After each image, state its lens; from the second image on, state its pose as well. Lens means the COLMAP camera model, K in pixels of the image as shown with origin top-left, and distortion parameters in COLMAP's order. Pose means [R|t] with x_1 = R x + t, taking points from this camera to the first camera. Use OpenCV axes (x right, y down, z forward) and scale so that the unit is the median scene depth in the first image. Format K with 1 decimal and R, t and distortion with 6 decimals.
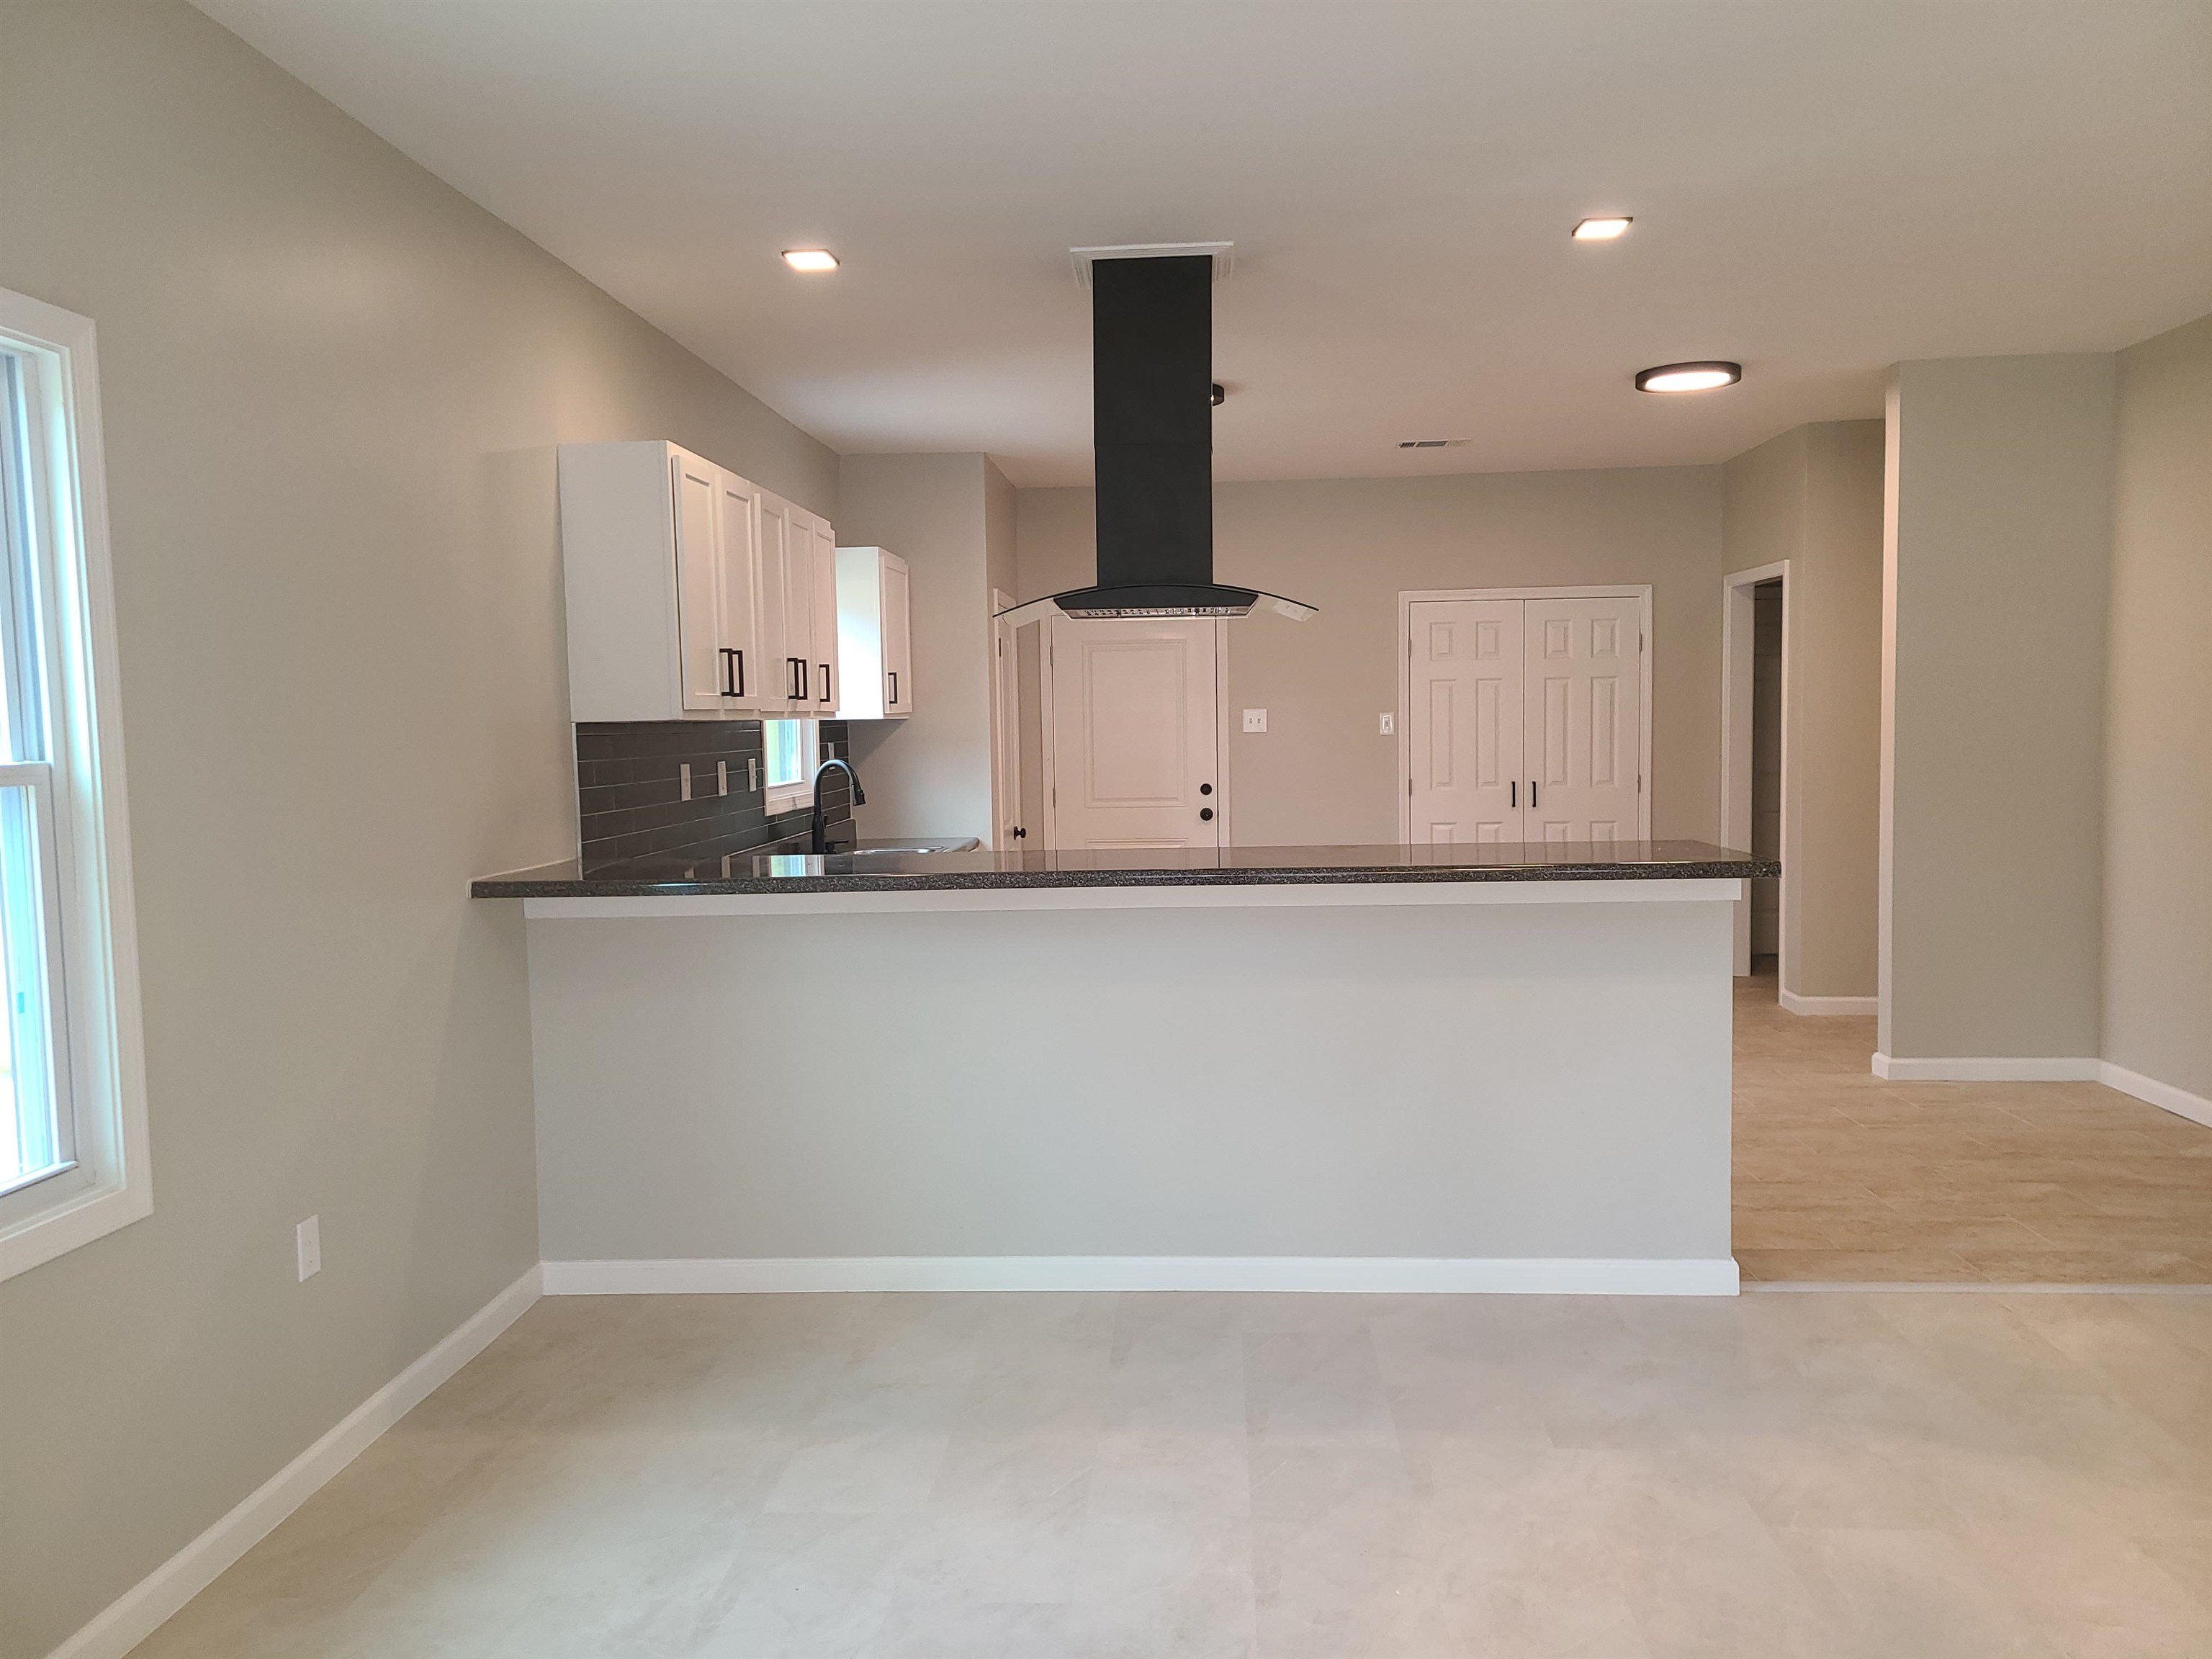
lens RADIAL K [[1620.6, 0, 1106.0], [0, 1620.6, 829.5], [0, 0, 1]] dist [0.006852, -0.004718]
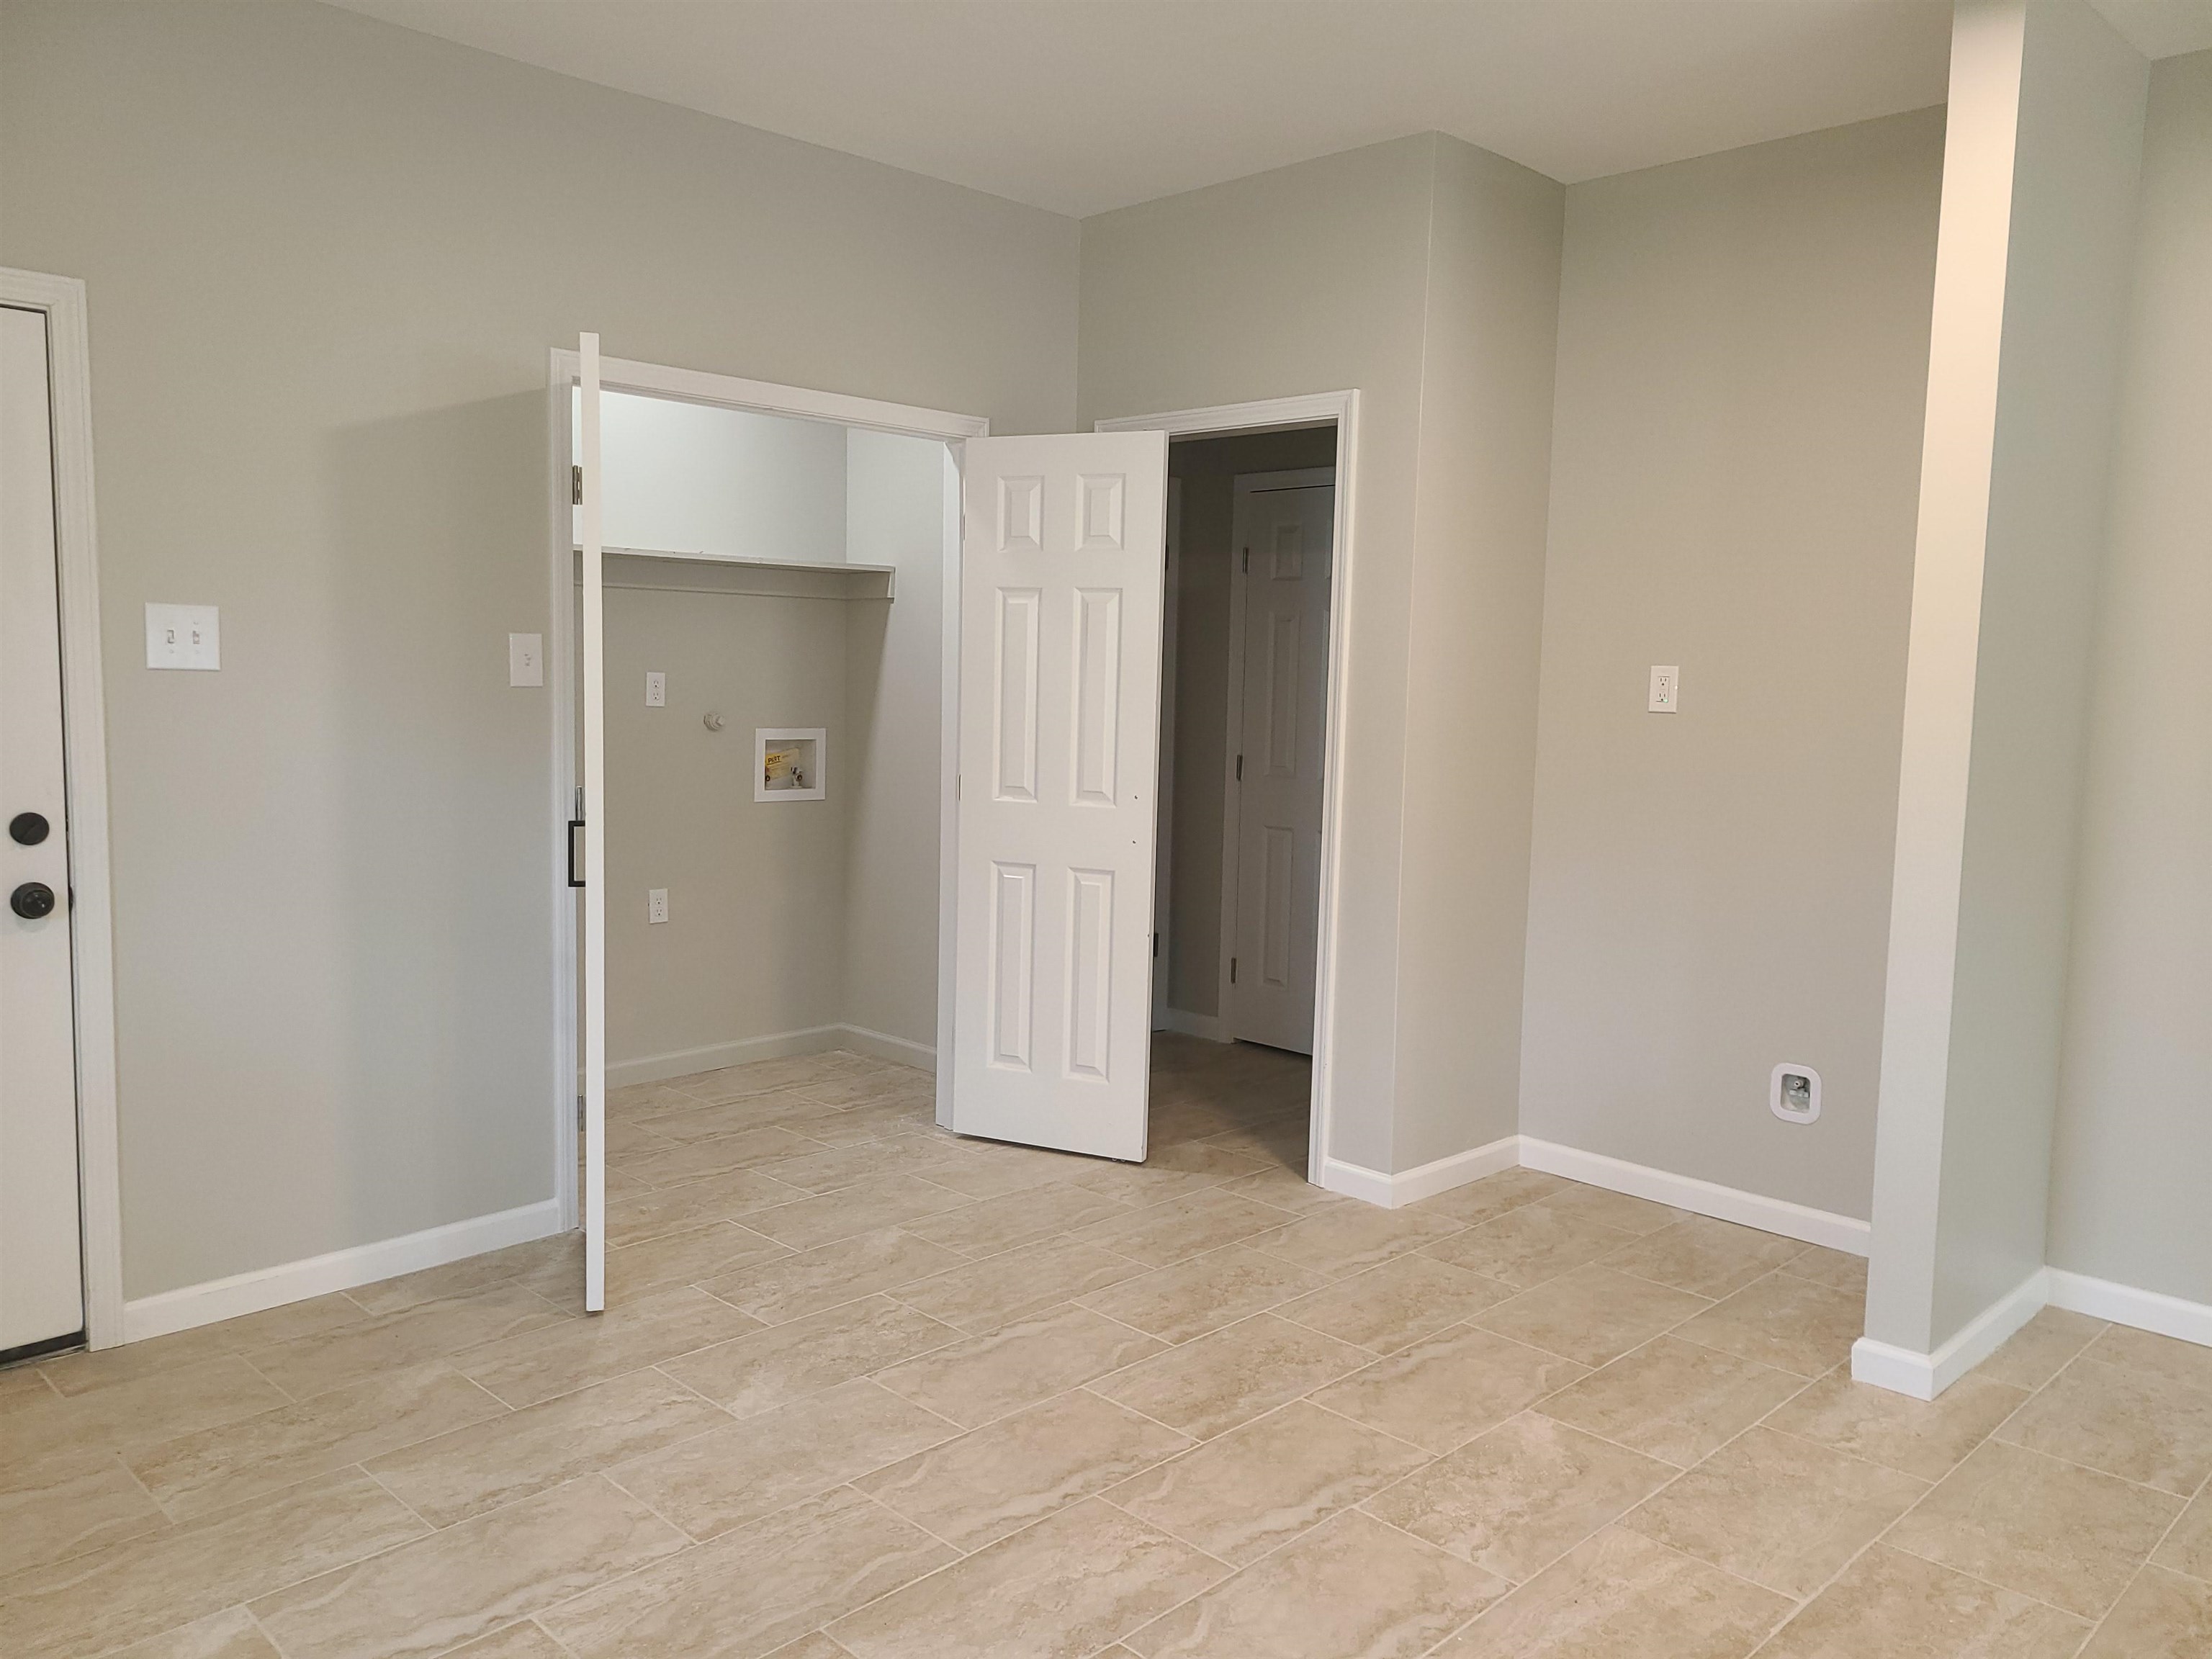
lens RADIAL K [[1620.6, 0, 1106.0], [0, 1620.6, 829.5], [0, 0, 1]] dist [0.006852, -0.004718]
pose [[0.658179, -0.040980, 0.751745, -0.067025], [0.015996, 0.999053, 0.040456, -0.049323], [-0.752692, -0.014602, 0.658211, 0.843004]]
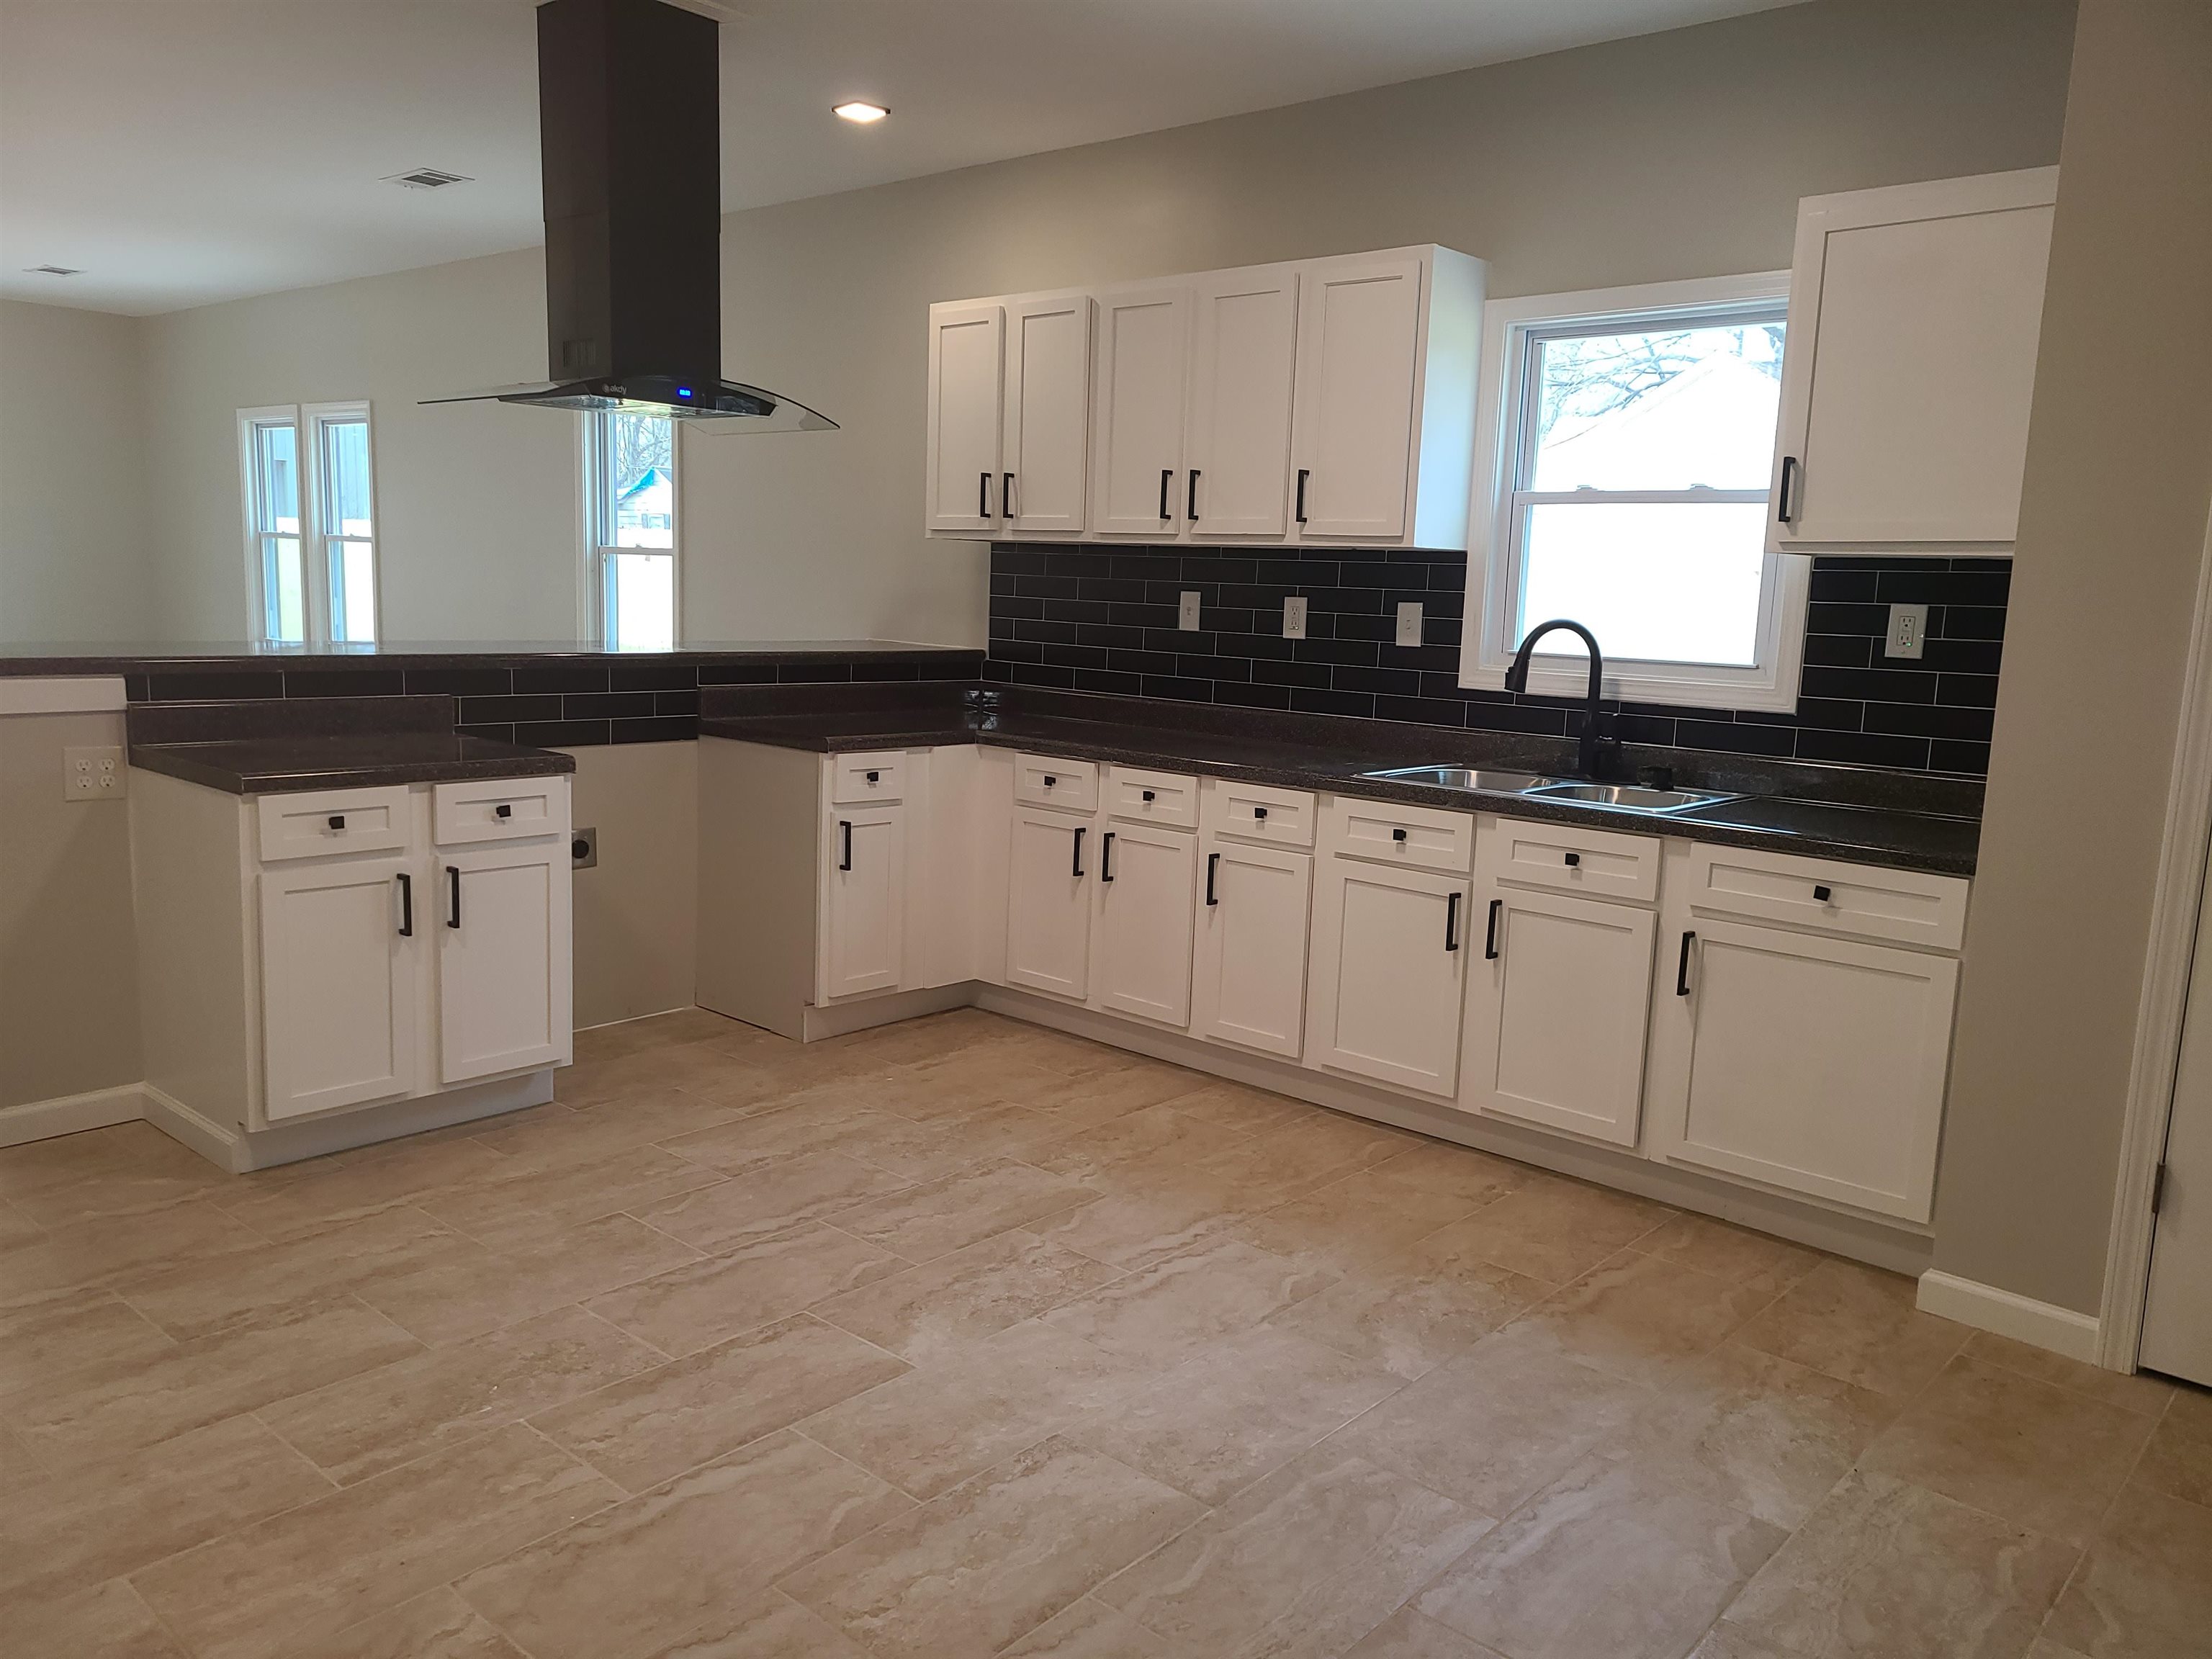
lens RADIAL K [[1670.4, 0, 1106.0], [0, 1670.4, 829.5], [0, 0, 1]] dist [0.049551, -0.004996]
pose [[-0.620205, 0.117047, -0.775658, 0.455818], [-0.076533, 0.975059, 0.208331, -0.087527], [0.780697, 0.188572, -0.595779, 1.311018]]
